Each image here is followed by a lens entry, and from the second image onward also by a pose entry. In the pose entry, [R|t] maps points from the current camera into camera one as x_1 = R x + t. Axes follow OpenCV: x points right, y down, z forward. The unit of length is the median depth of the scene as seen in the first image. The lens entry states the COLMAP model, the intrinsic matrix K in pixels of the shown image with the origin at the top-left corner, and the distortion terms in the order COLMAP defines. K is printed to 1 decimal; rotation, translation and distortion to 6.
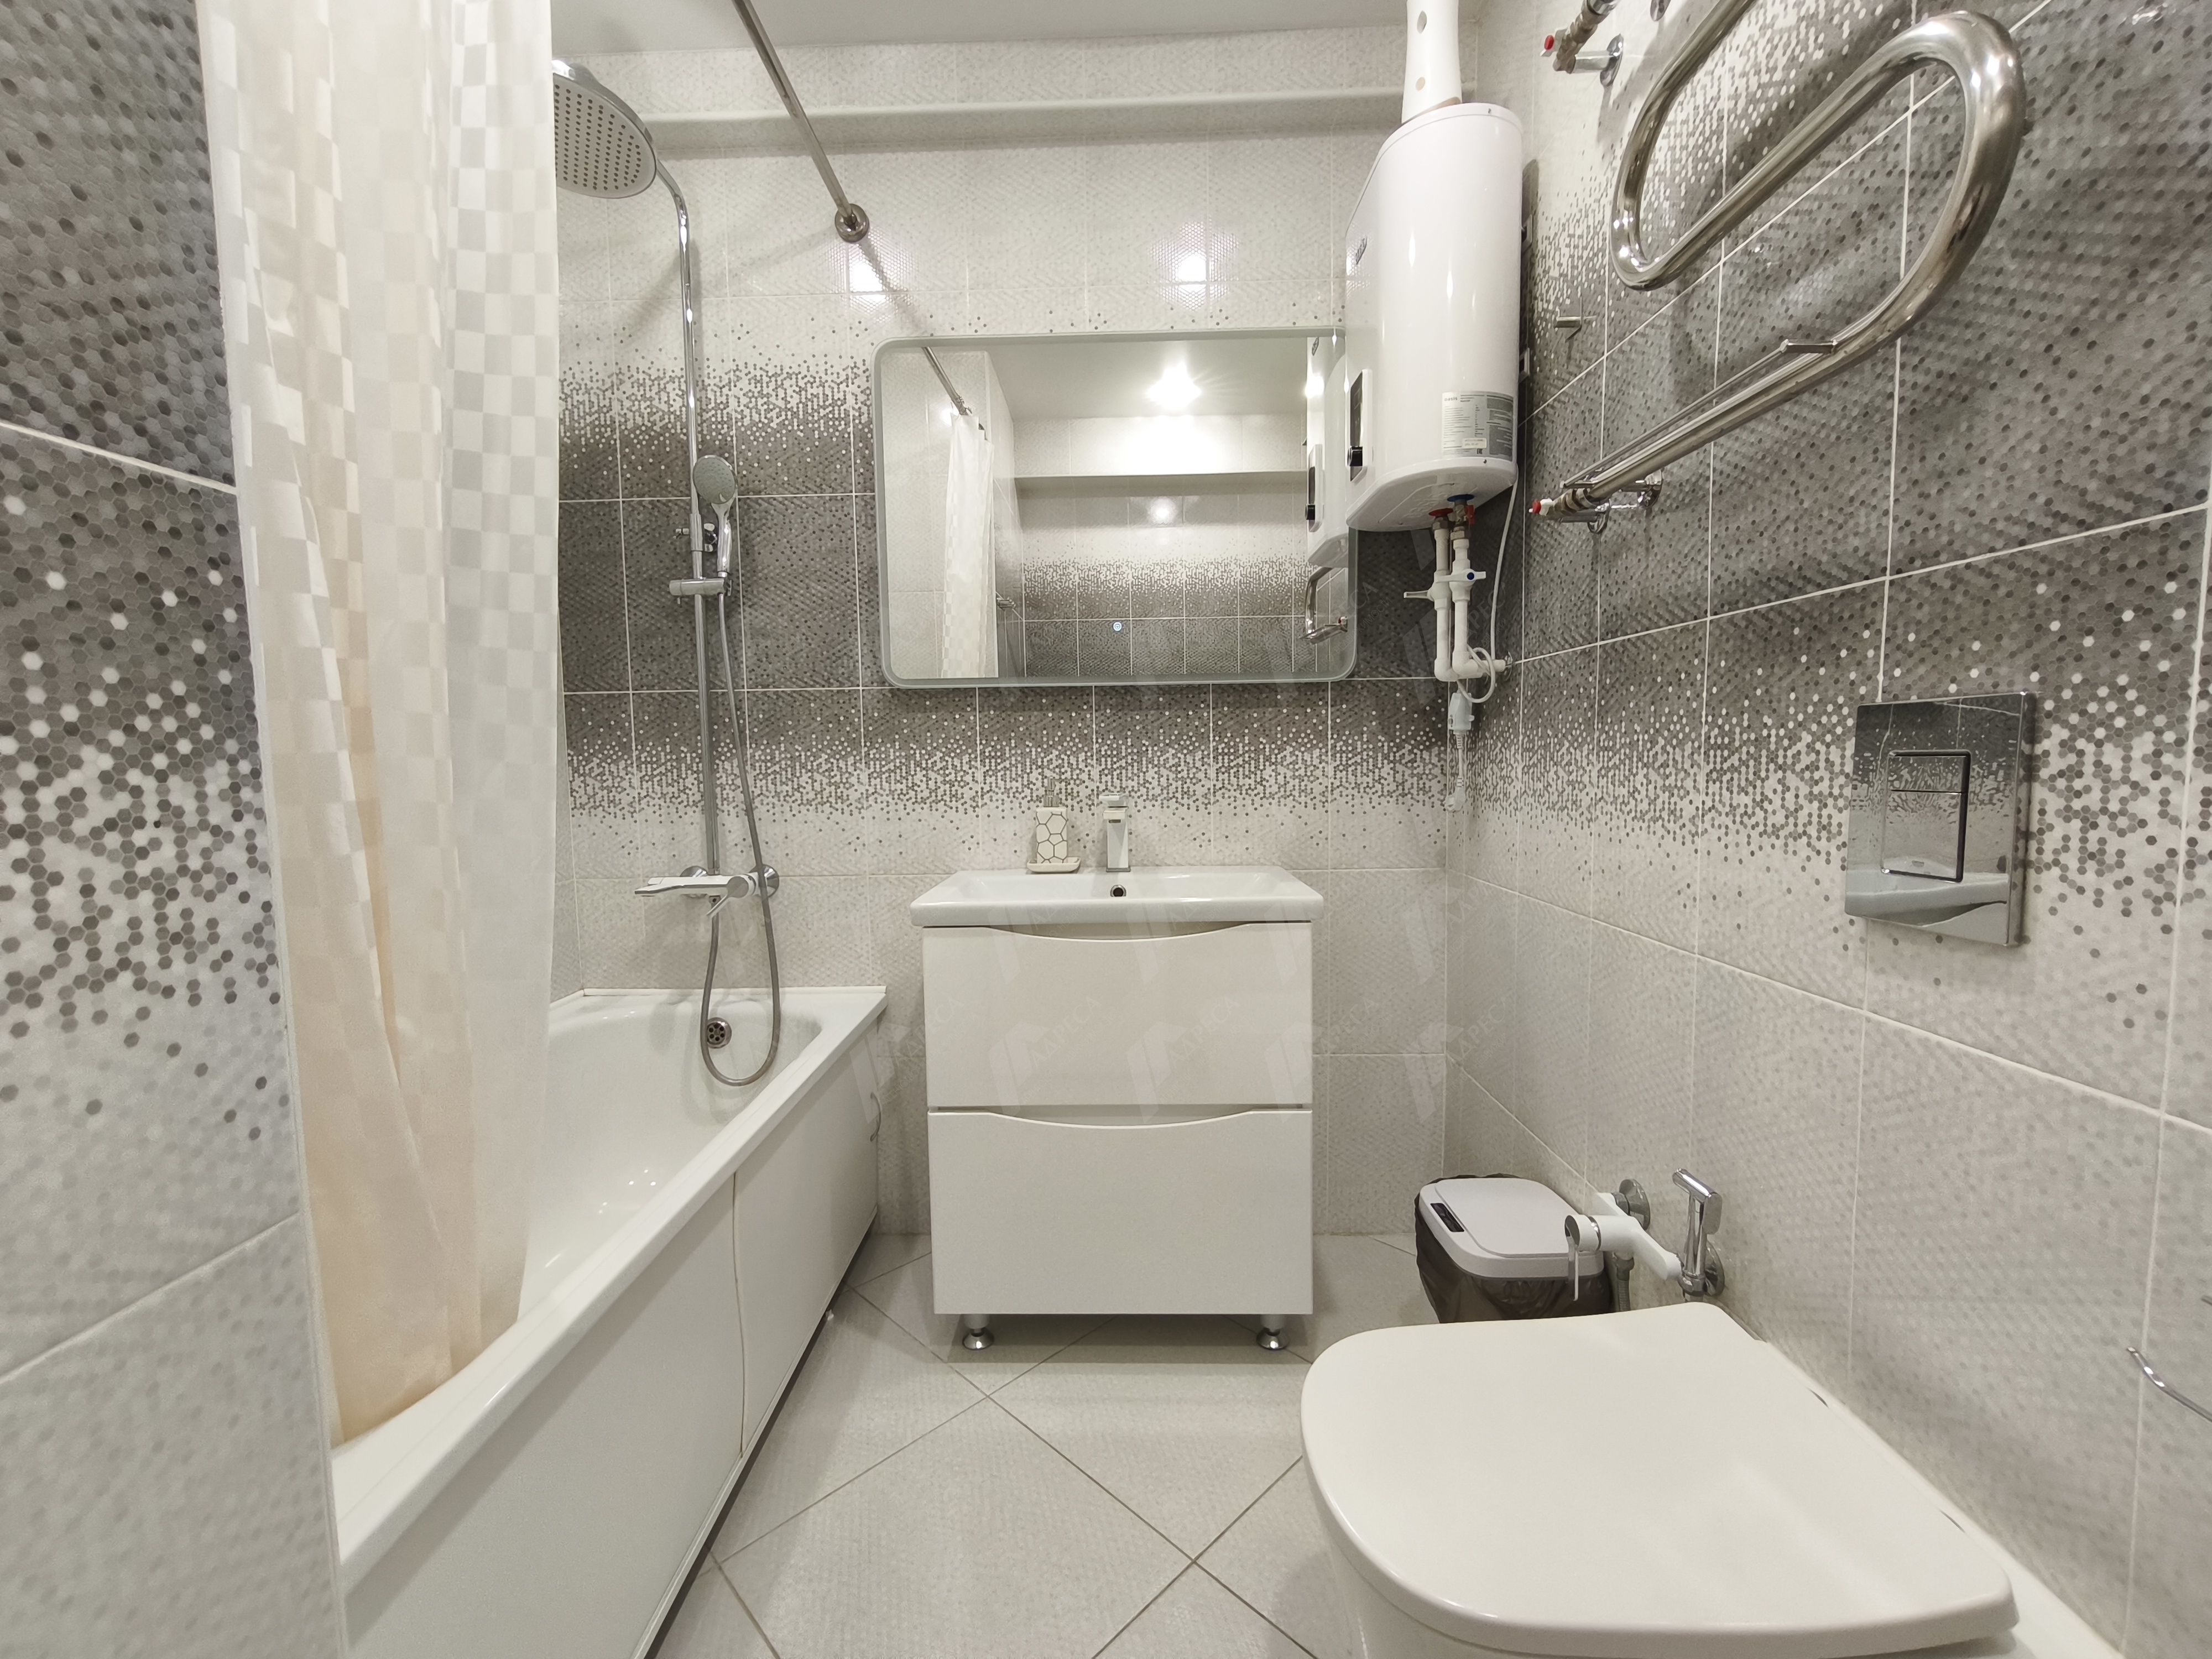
lens RADIAL K [[932.2, 0, 1107.3], [0, 932.2, 827.8], [0, 0, 1]] dist [0.004281, -0.000917]
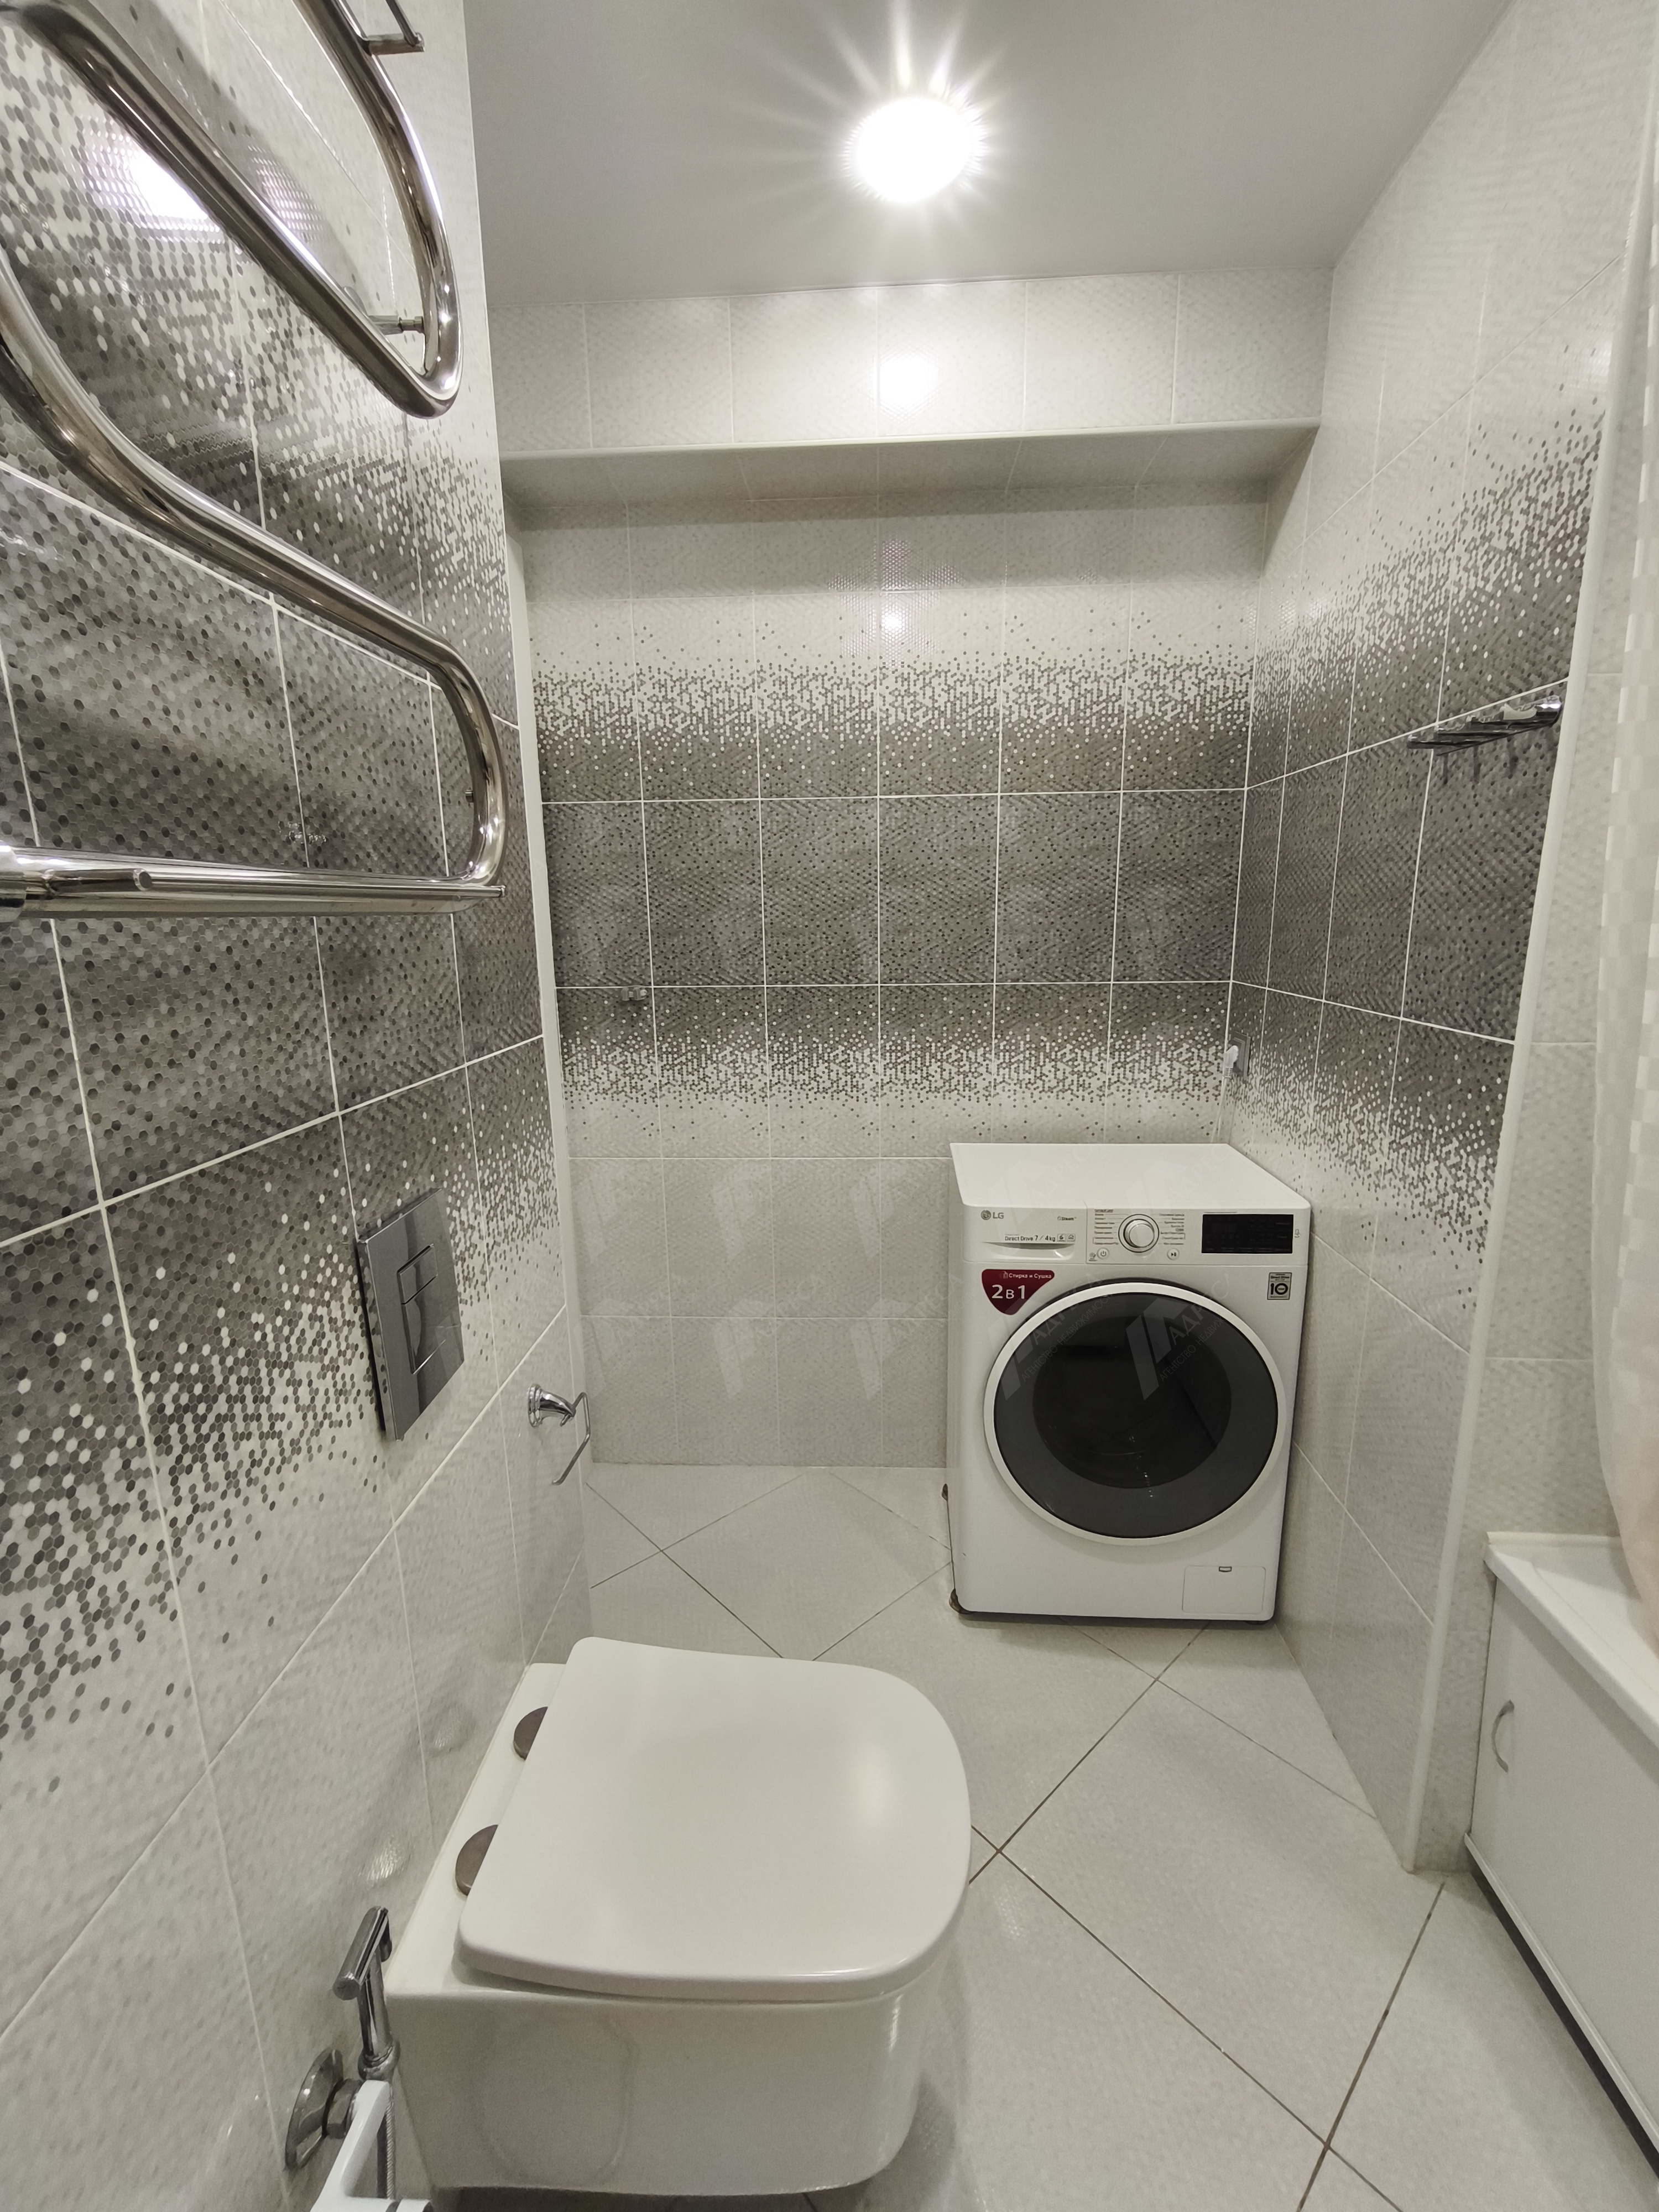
lens RADIAL K [[932.2, 0, 836.8], [0, 932.2, 1116.0], [0, 0, 1]] dist [0.004281, -0.000917]
pose [[-0.999220, 0.025504, 0.030165, 0.271214], [0.033279, 0.954913, 0.295016, -0.475237], [-0.021280, 0.295790, -0.955016, 1.708351]]
